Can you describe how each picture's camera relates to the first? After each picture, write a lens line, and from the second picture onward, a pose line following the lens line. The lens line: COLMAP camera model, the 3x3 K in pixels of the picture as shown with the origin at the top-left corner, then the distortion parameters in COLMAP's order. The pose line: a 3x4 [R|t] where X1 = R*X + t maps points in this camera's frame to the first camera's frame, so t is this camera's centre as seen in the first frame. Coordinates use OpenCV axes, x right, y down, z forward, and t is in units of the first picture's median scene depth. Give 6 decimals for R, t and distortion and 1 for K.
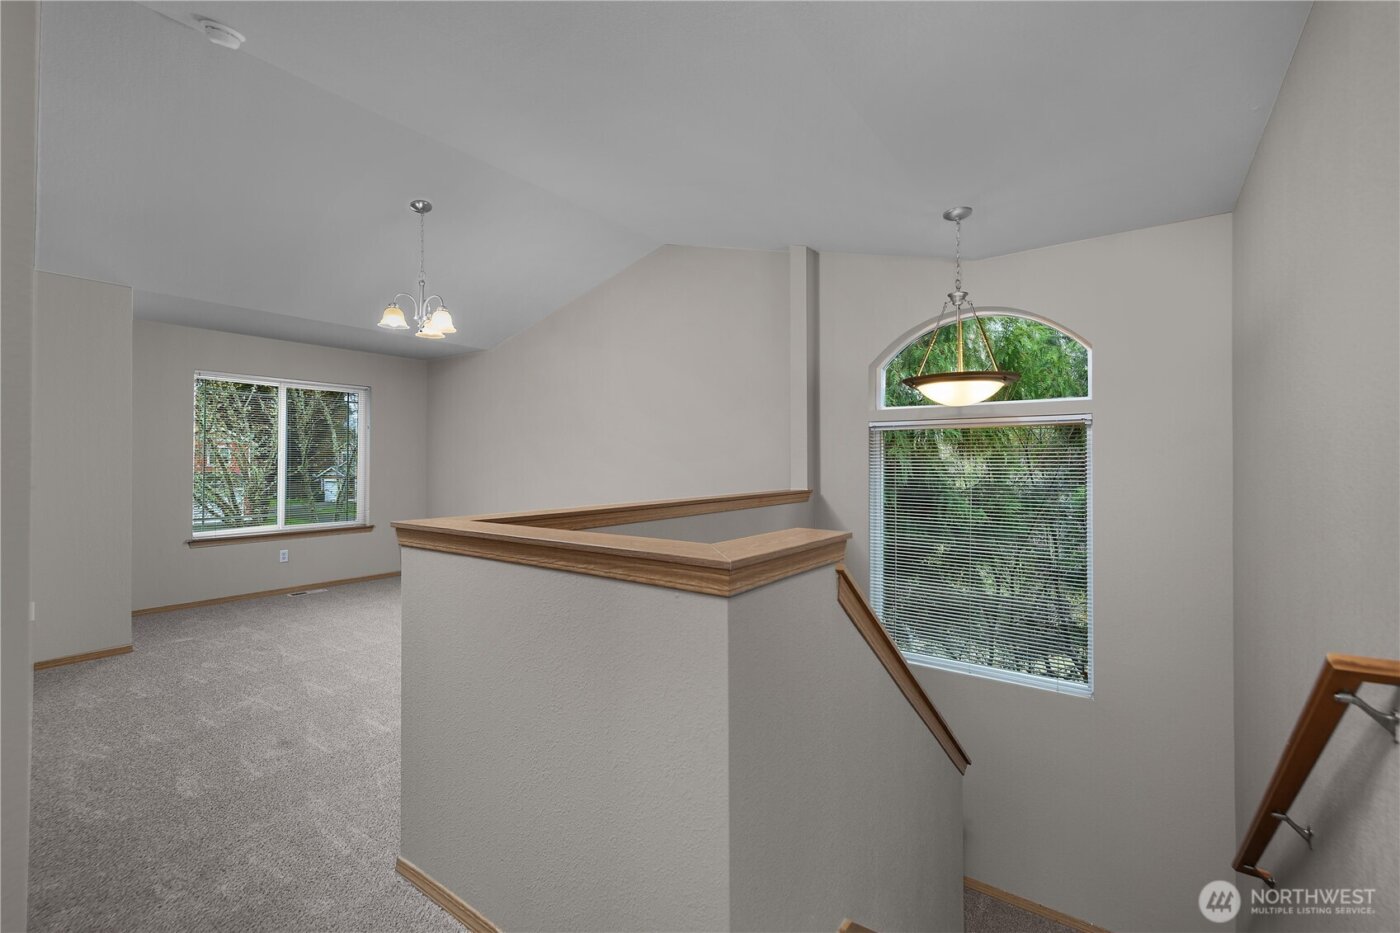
lens RADIAL K [[603.5, 0, 700.0], [0, 603.5, 466.5], [0, 0, 1]] dist [0.000956, -0.000588]
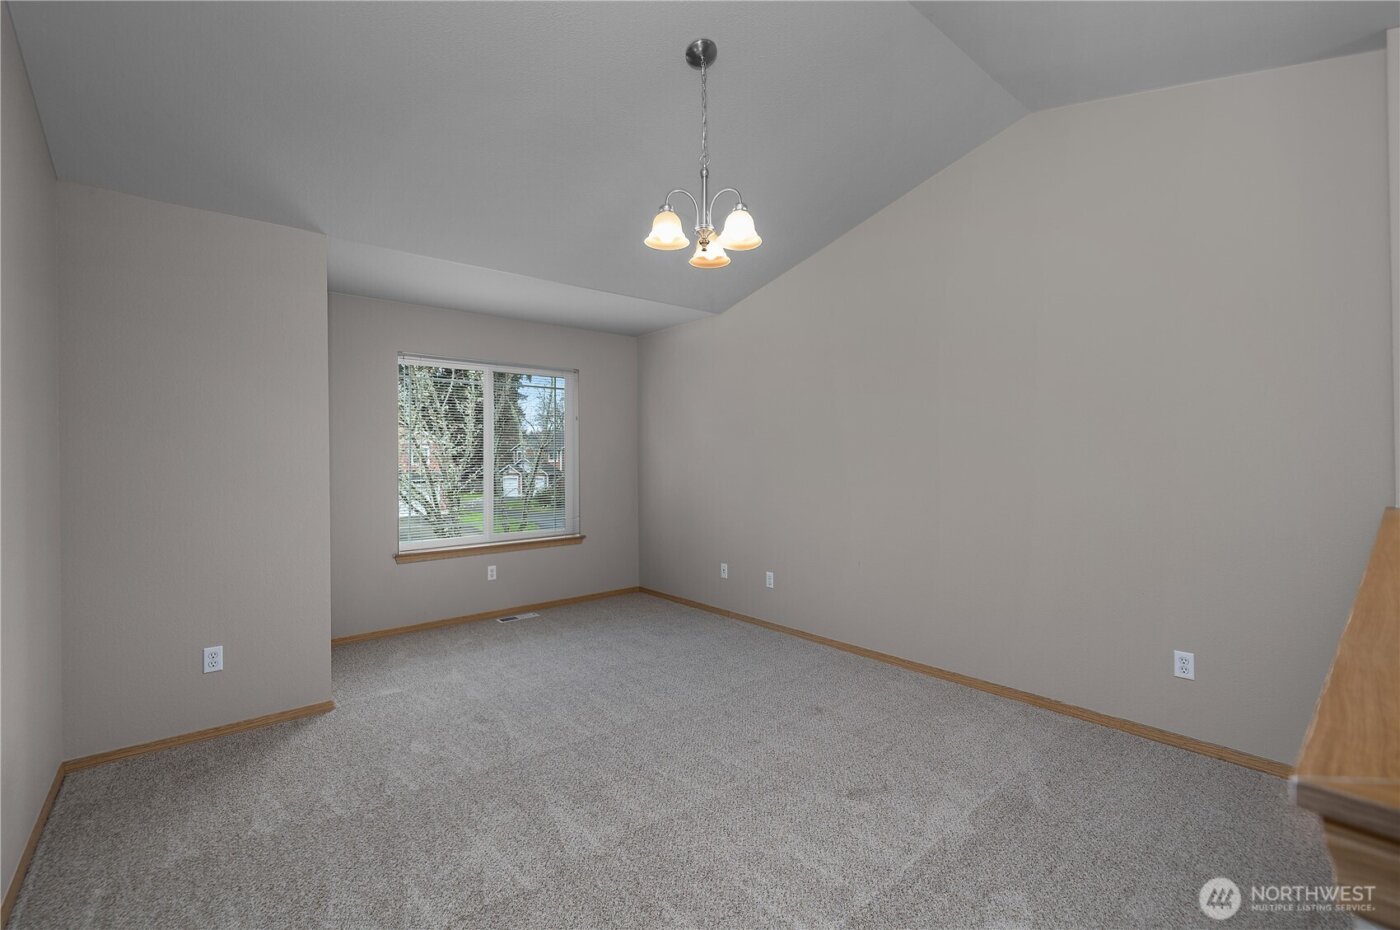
lens RADIAL K [[614.0, 0, 700.0], [0, 614.0, 465.0], [0, 0, 1]] dist [-0.000451, 0.000039]
pose [[0.970188, -0.006494, -0.242268, -0.239911], [0.007589, 0.999965, 0.003586, -0.002253], [0.242236, -0.005318, 0.970203, 0.289097]]
